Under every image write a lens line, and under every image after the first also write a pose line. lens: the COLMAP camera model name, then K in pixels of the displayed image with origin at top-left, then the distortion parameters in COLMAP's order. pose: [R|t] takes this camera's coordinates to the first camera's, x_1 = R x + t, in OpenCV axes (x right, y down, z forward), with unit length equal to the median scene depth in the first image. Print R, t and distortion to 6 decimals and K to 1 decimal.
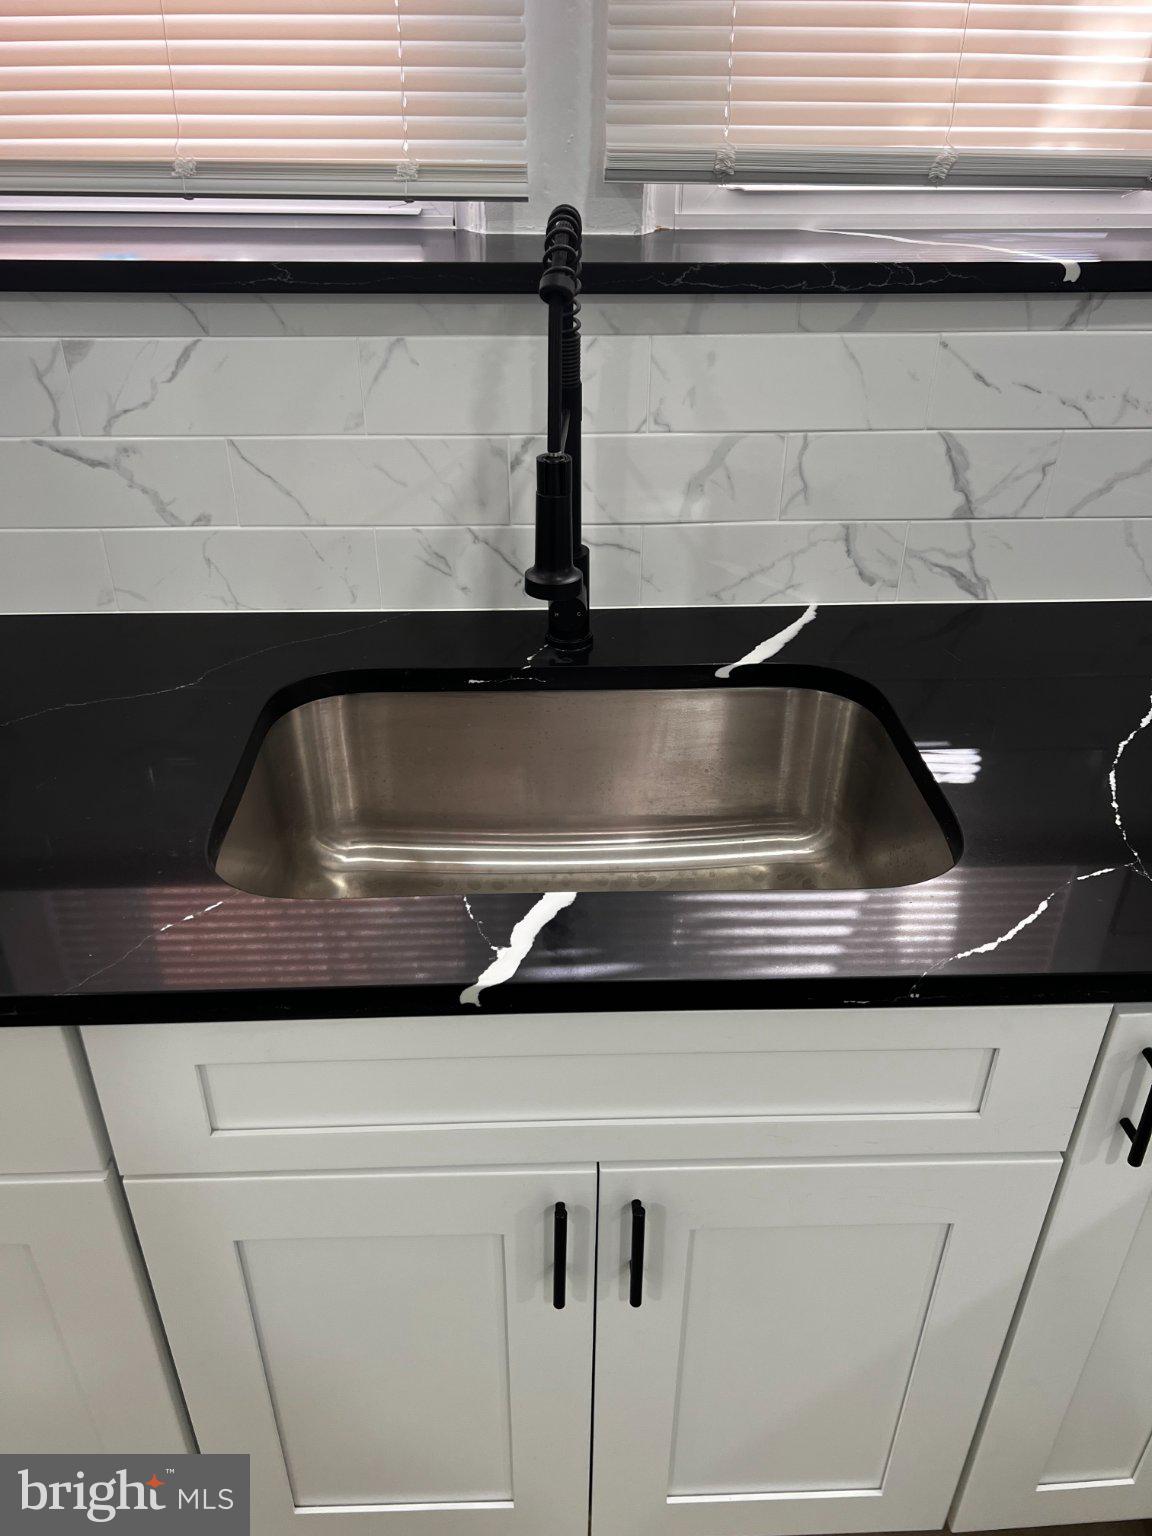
lens RADIAL K [[1164.1, 0, 576.0], [0, 1164.1, 768.0], [0, 0, 1]] dist [0.025820, -0.031641]
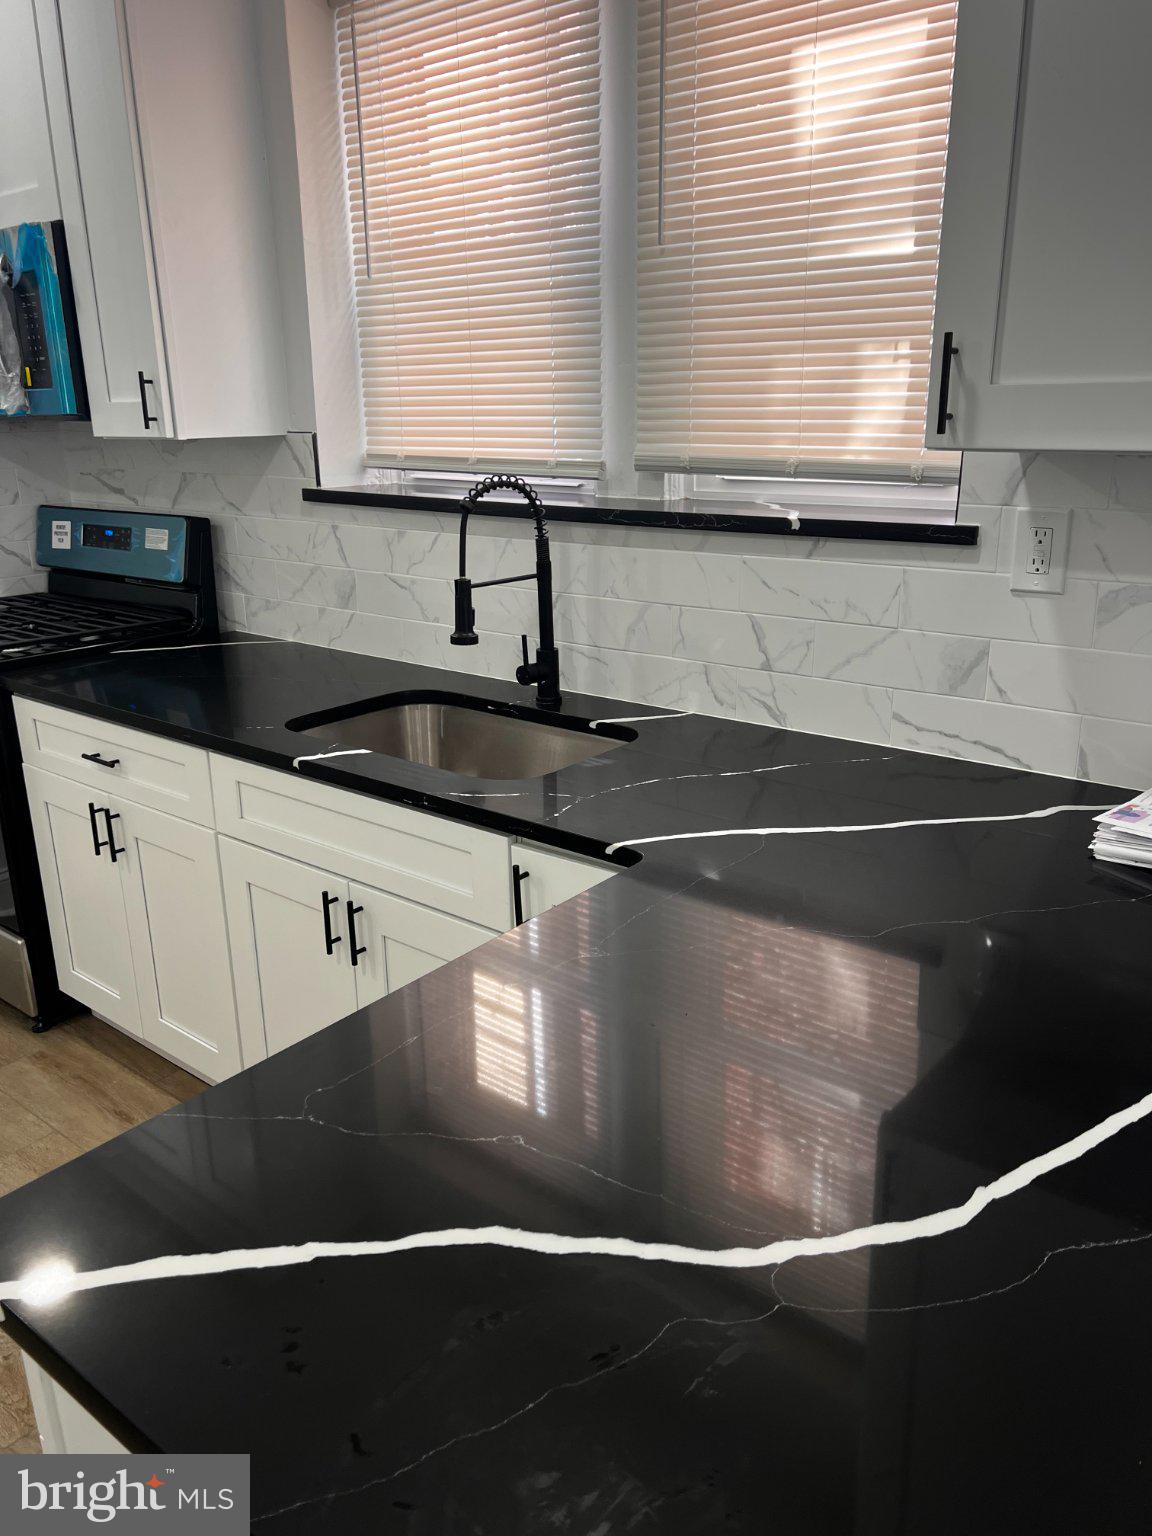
lens RADIAL K [[1187.2, 0, 576.0], [0, 1187.2, 768.0], [0, 0, 1]] dist [0.083612, -0.067340]
pose [[0.749704, 0.181170, -0.636492, 1.253015], [-0.331095, 0.935451, -0.123722, 0.207179], [0.572993, 0.303494, 0.761295, -0.358205]]
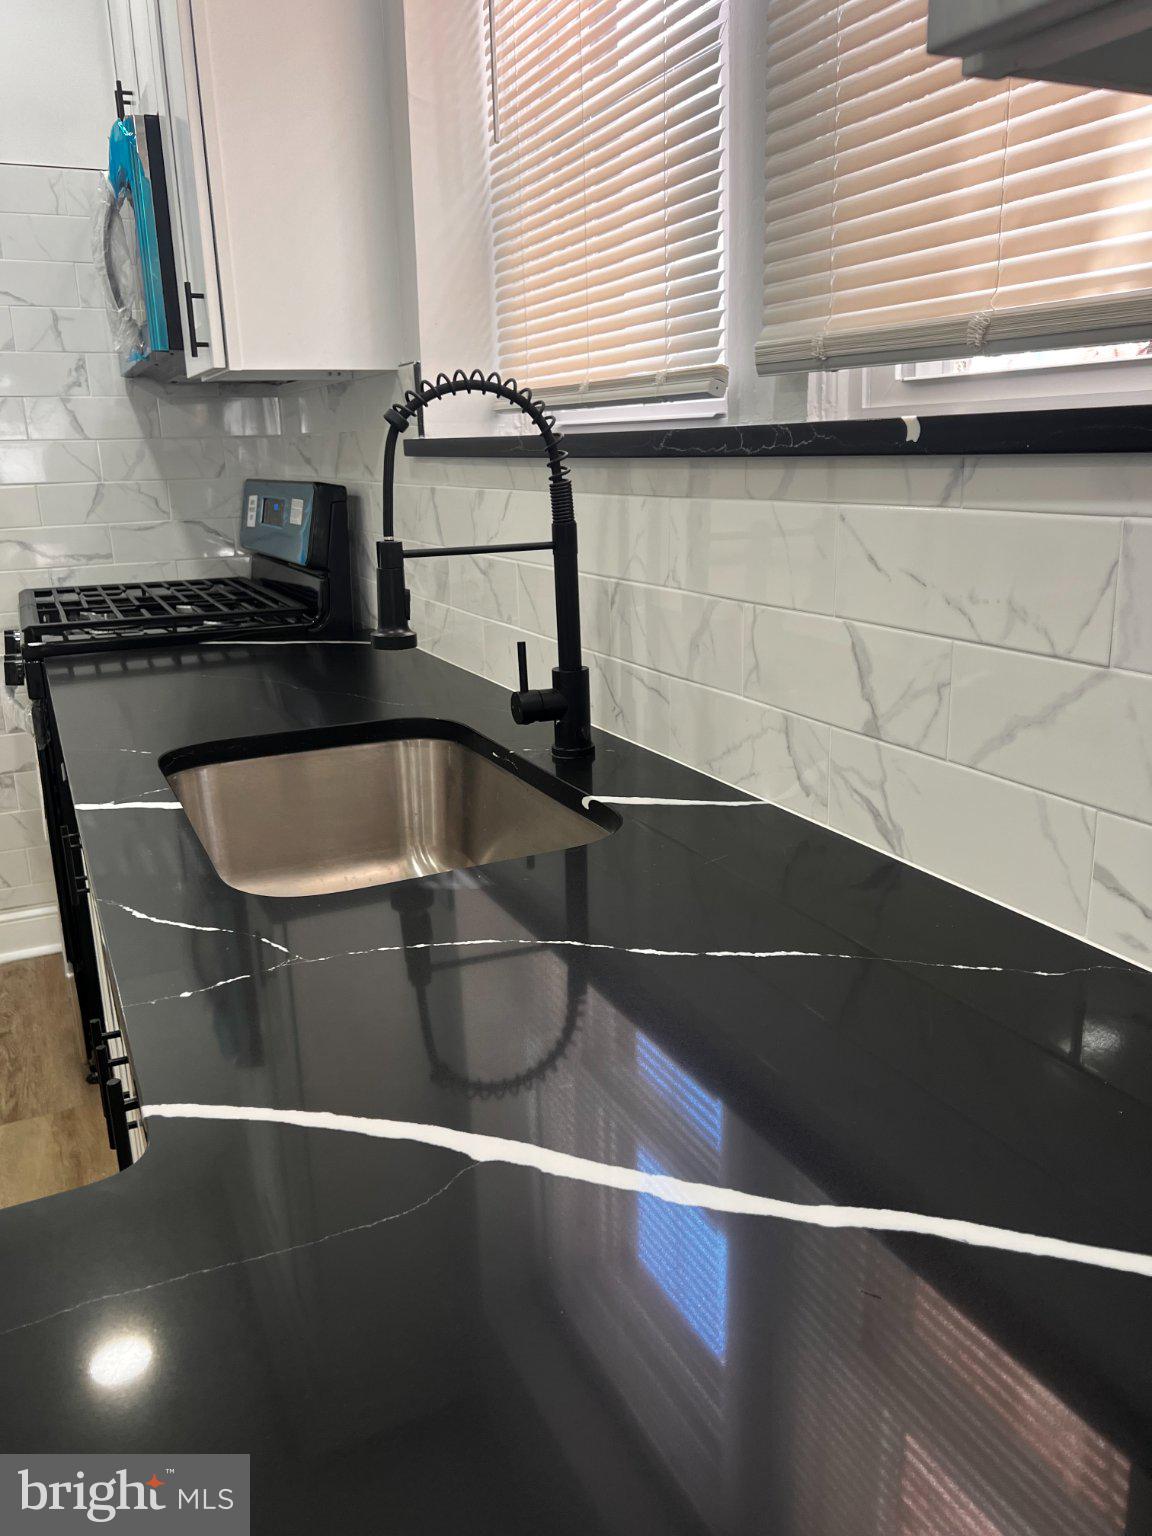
lens RADIAL K [[1164.1, 0, 576.0], [0, 1164.1, 768.0], [0, 0, 1]] dist [0.025820, -0.031641]
pose [[0.401178, 0.230597, -0.886499, 1.002302], [-0.455806, 0.889723, 0.025164, -0.129946], [0.794542, 0.393977, 0.462045, 0.511245]]
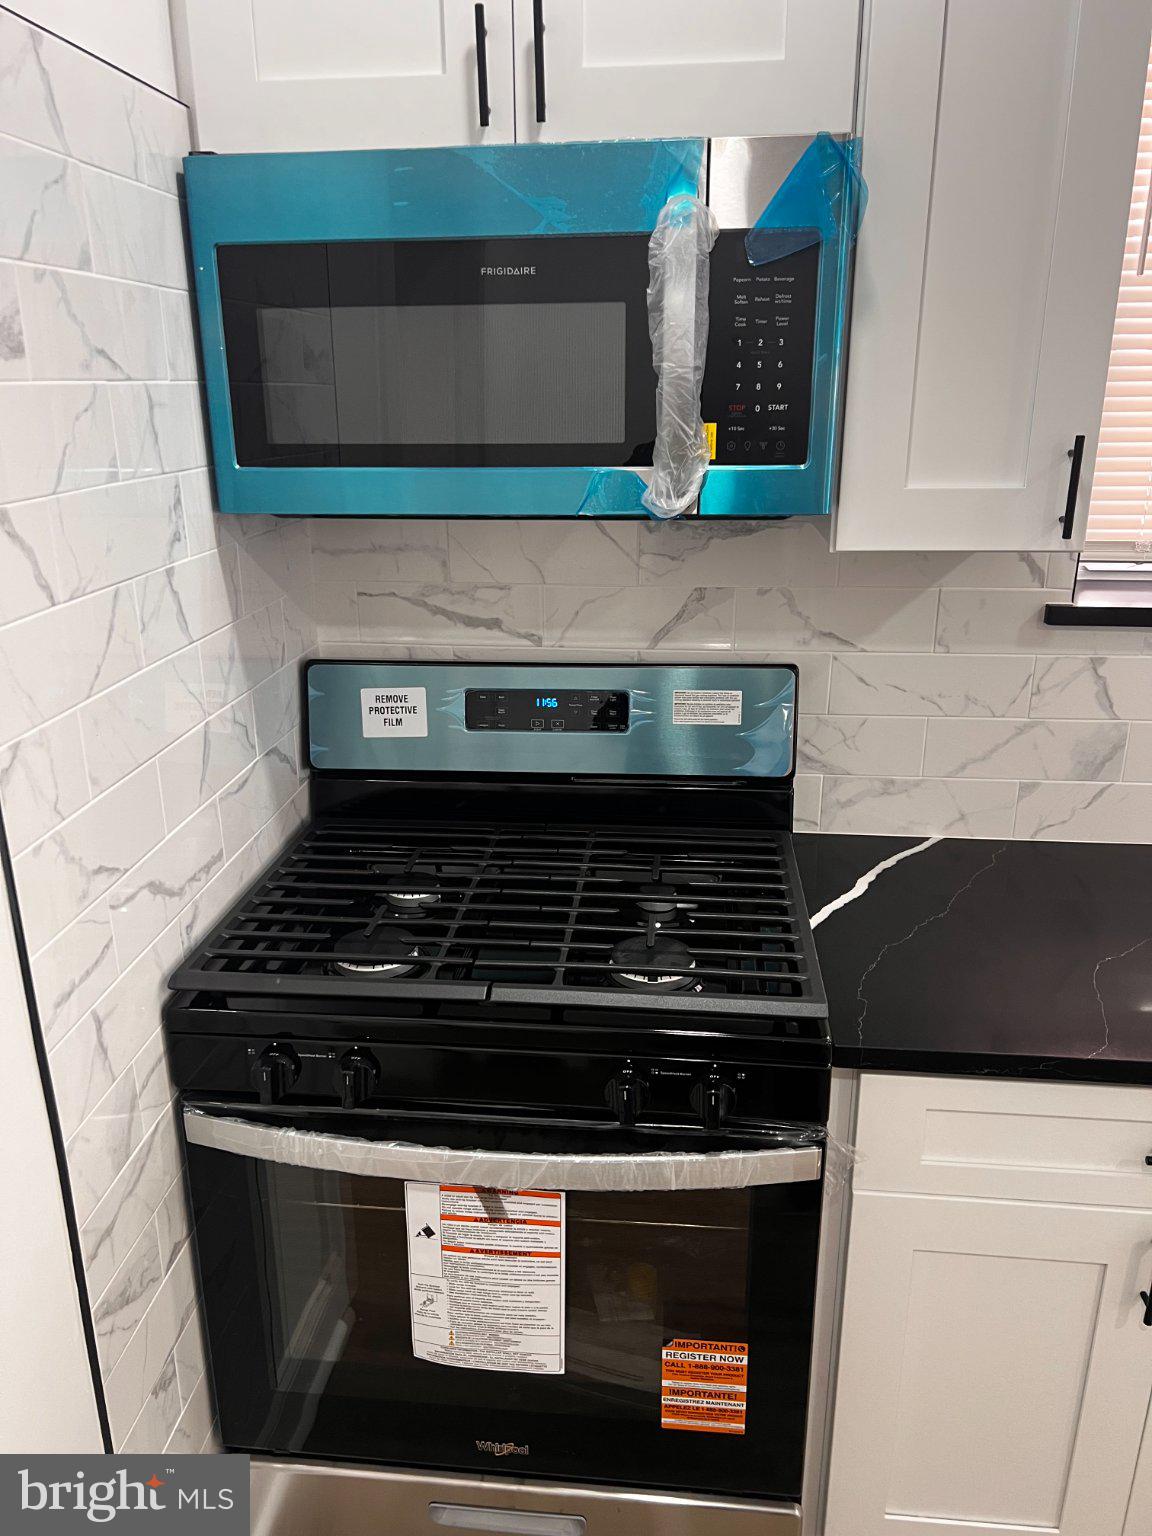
lens RADIAL K [[1164.1, 0, 576.0], [0, 1164.1, 768.0], [0, 0, 1]] dist [0.025820, -0.031641]
pose [[0.990792, 0.032378, -0.131465, -1.014678], [-0.061263, 0.973109, -0.222049, 0.133960], [0.120741, 0.228059, 0.966132, -0.452862]]
